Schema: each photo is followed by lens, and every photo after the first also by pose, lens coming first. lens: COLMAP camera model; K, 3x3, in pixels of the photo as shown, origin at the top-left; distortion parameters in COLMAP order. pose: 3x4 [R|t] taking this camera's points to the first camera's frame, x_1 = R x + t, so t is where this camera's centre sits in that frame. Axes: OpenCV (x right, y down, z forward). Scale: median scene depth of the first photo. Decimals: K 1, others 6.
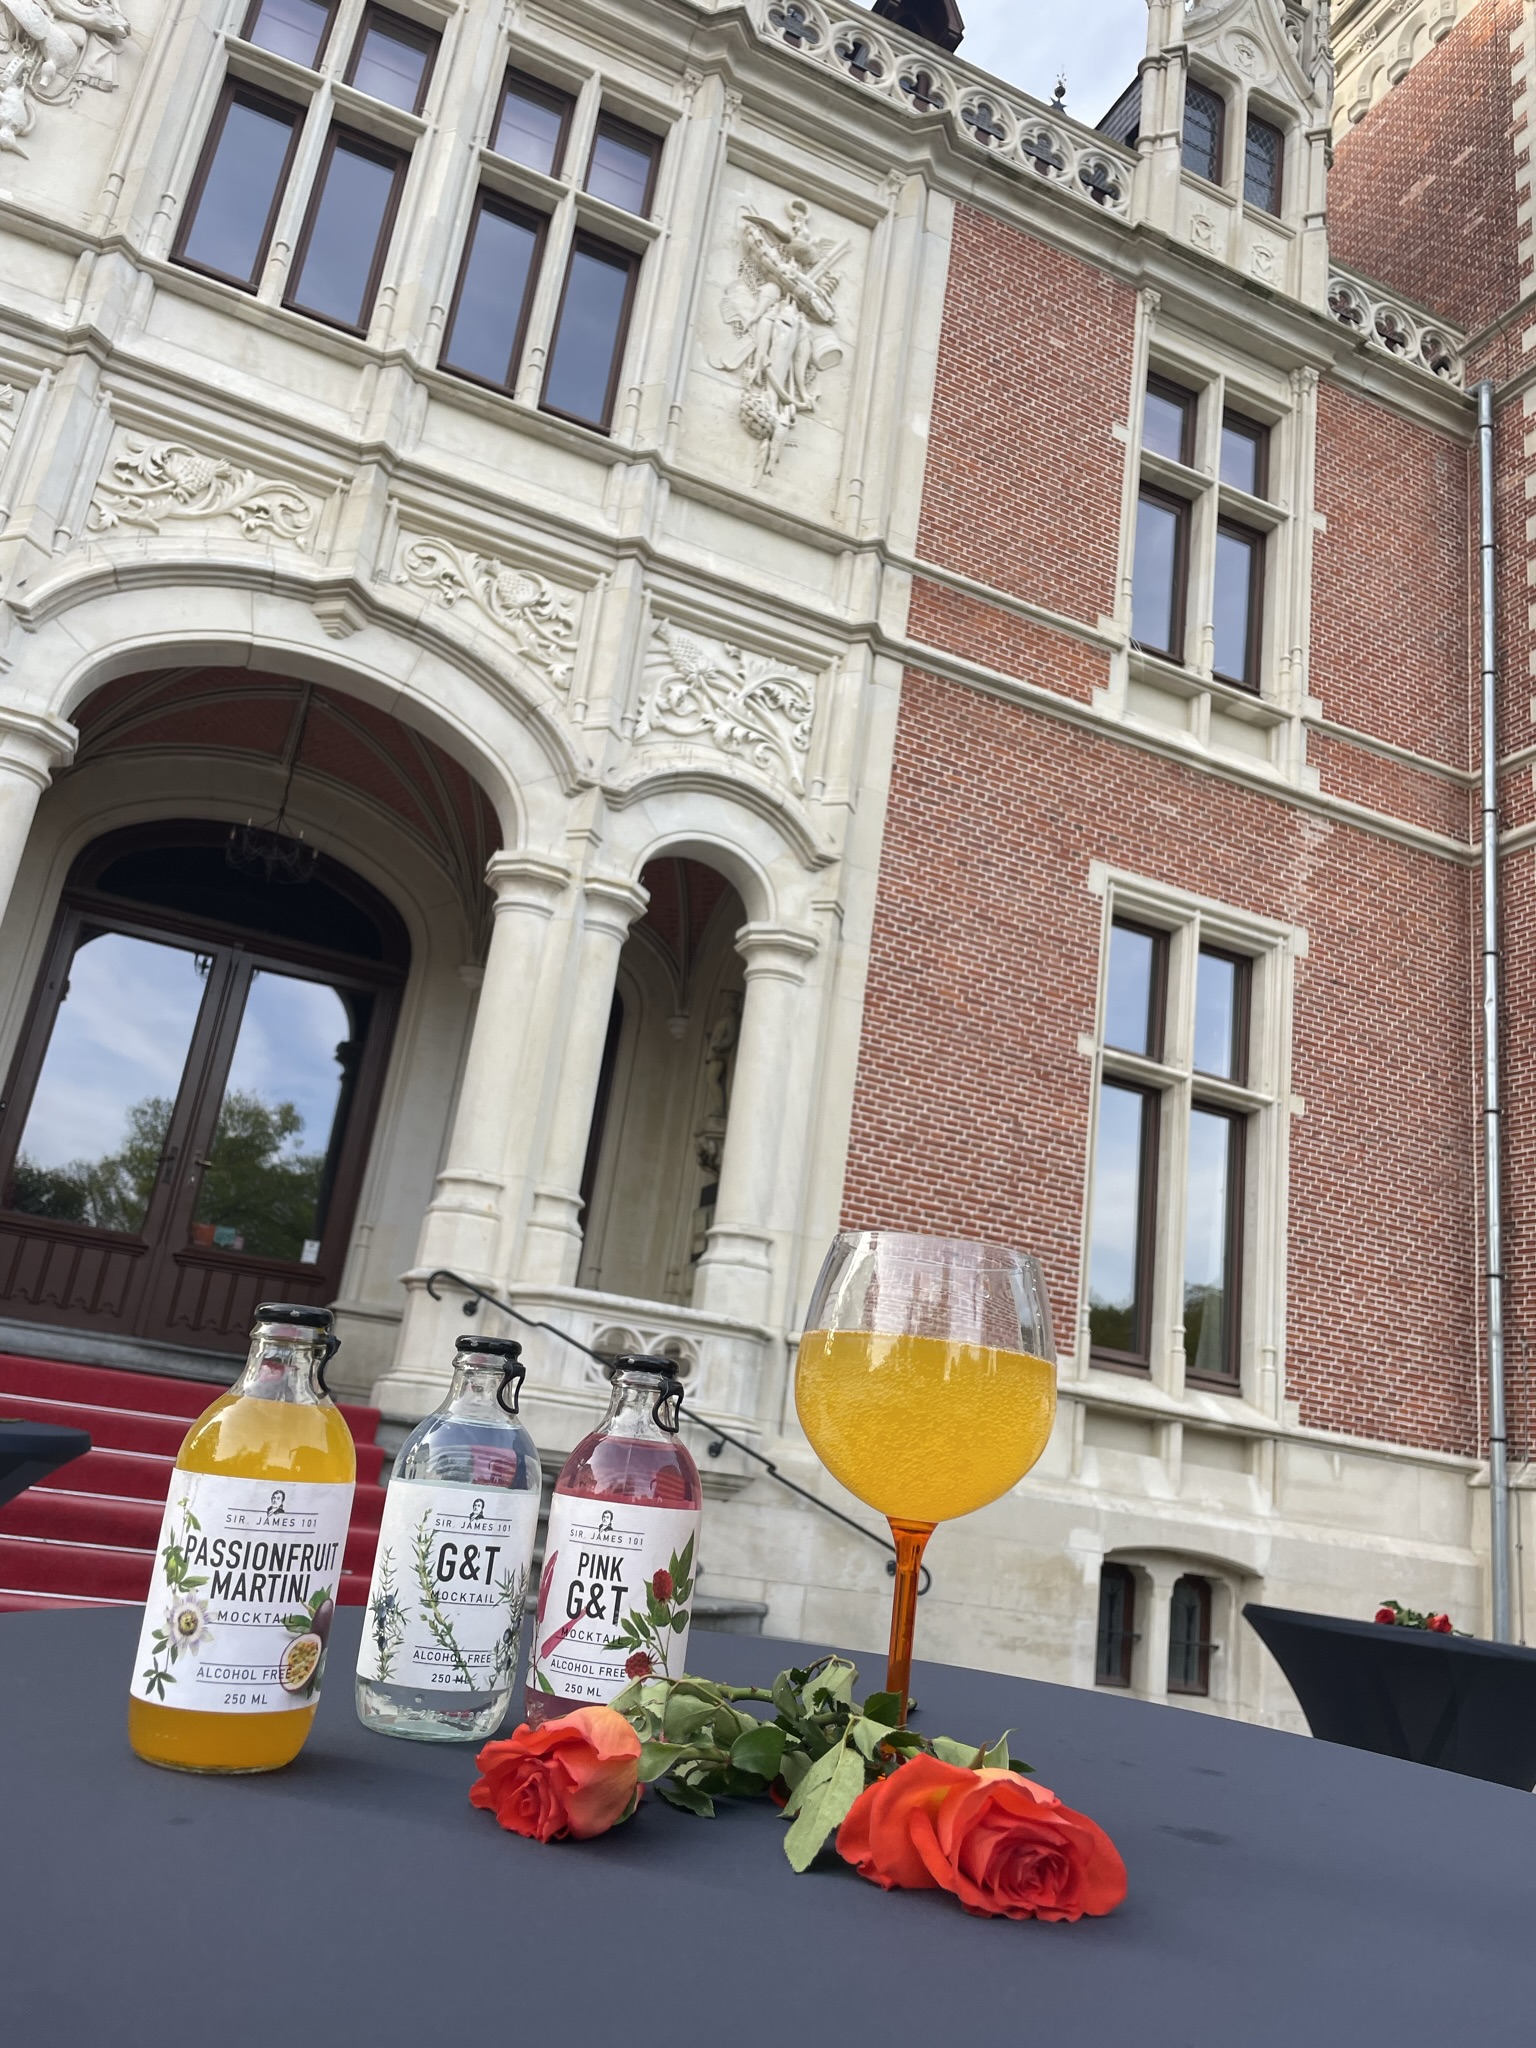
lens RADIAL K [[1558.3, 0, 772.3], [0, 1558.3, 999.8], [0, 0, 1]] dist [0.112132, -0.143108]
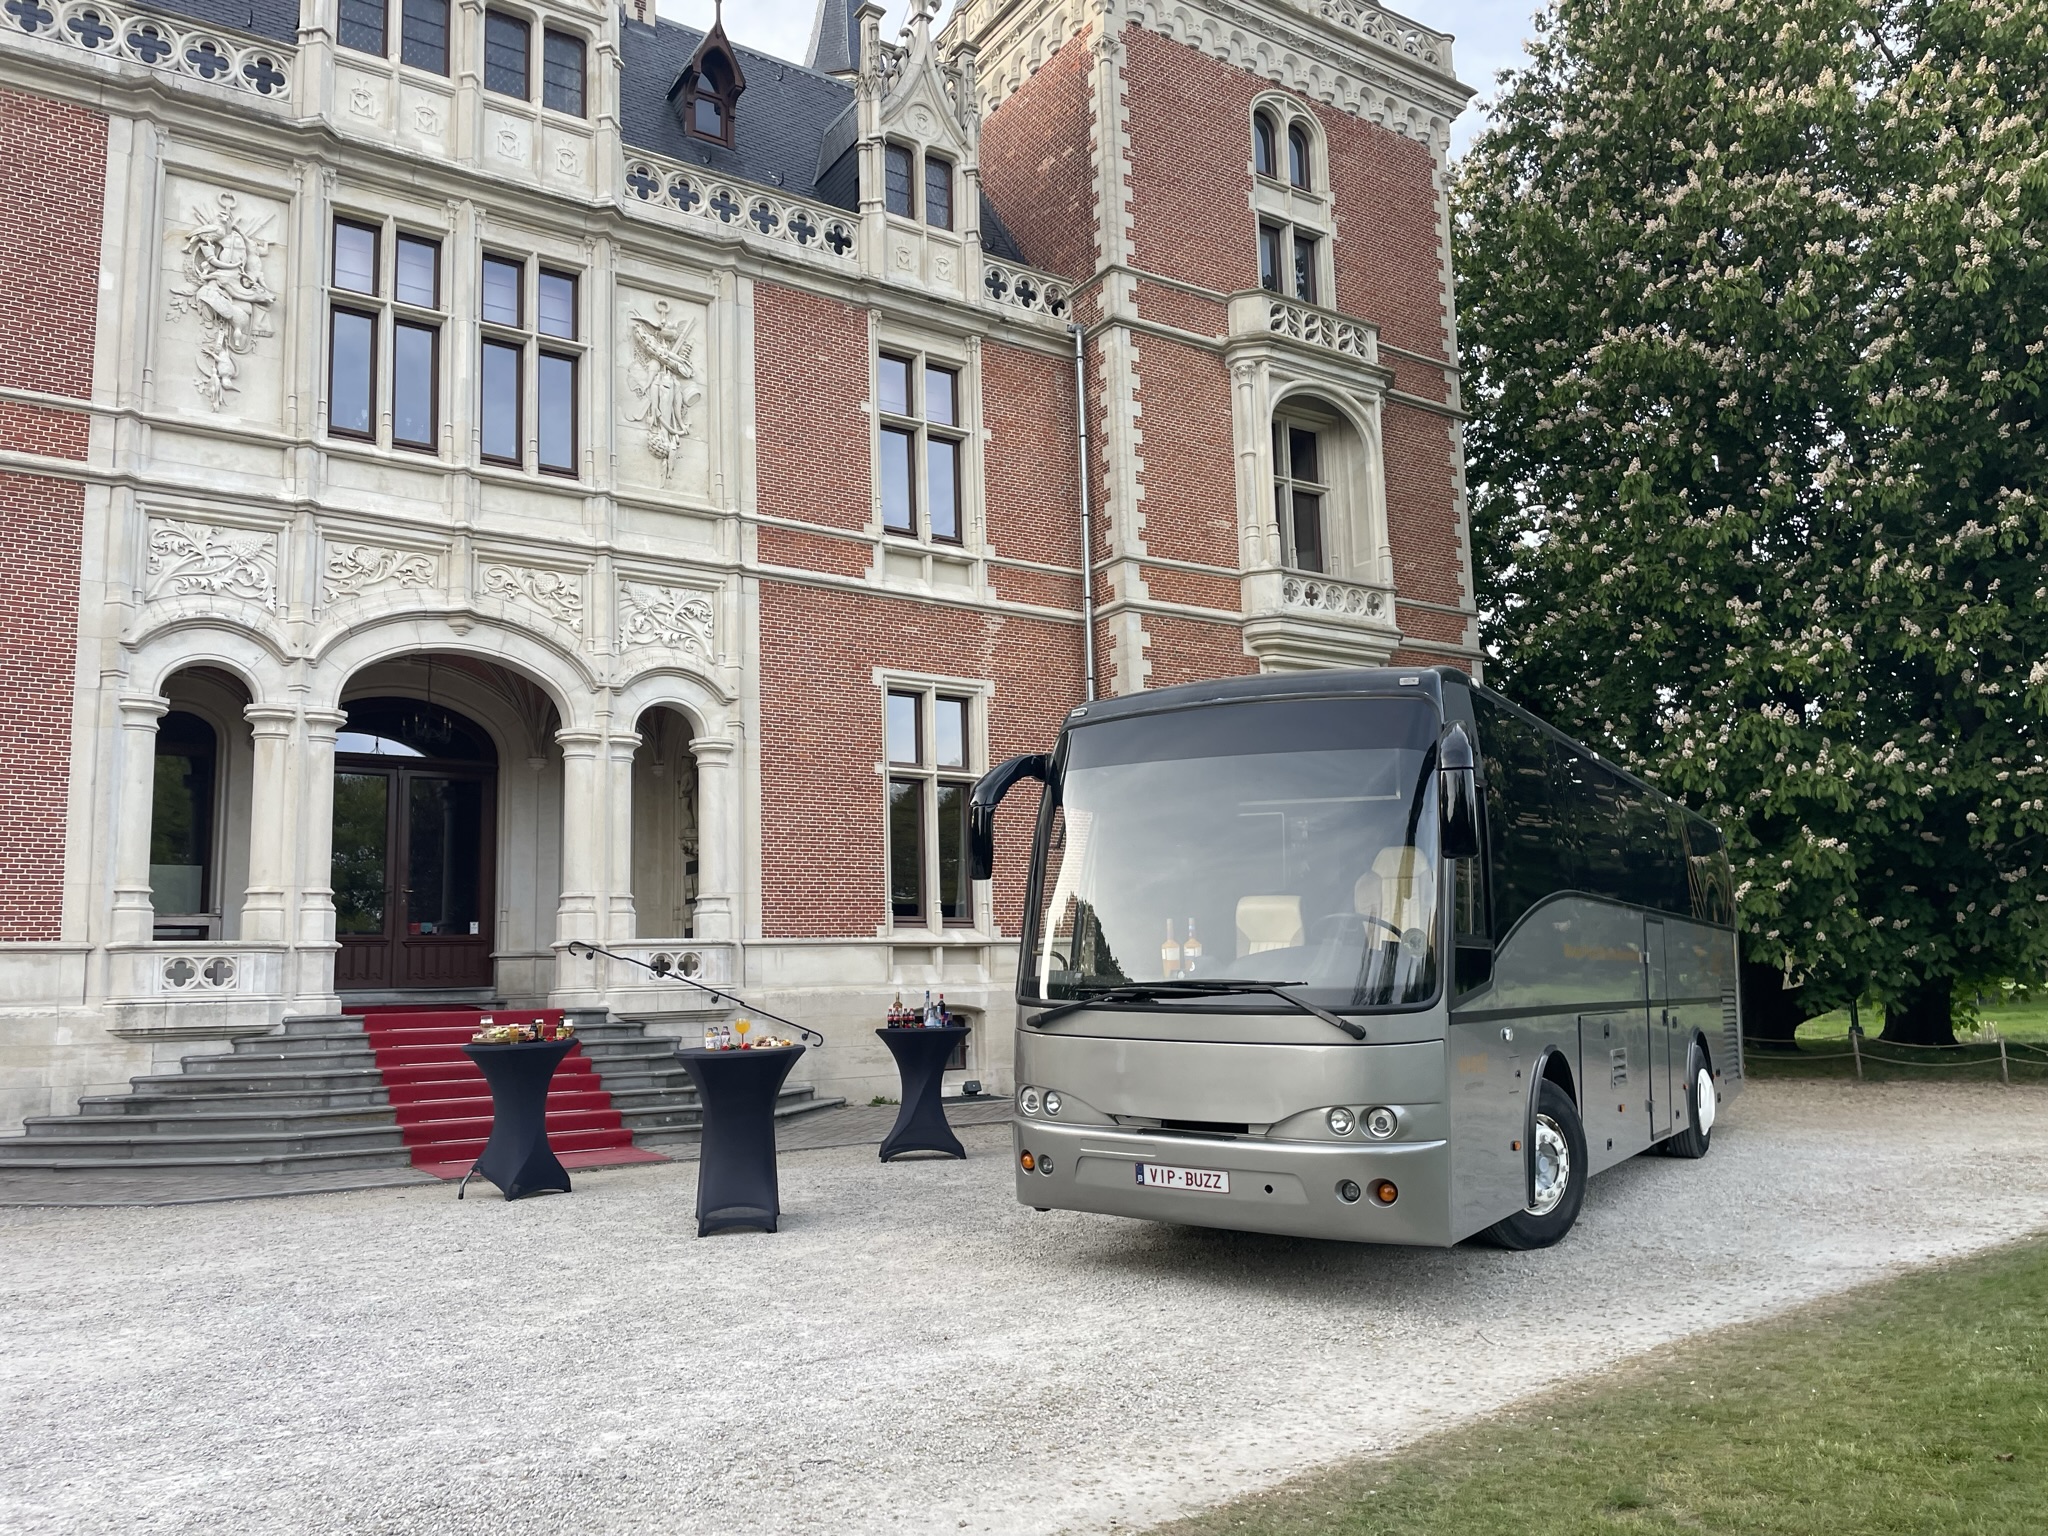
lens RADIAL K [[1558.3, 0, 1012.9], [0, 1558.3, 776.7], [0, 0, 1]] dist [0.112132, -0.143108]
pose [[0.975220, -0.131906, 0.177614, 0.017214], [0.098014, 0.977332, 0.187658, -0.308838], [-0.198341, -0.165599, 0.966042, -0.910490]]
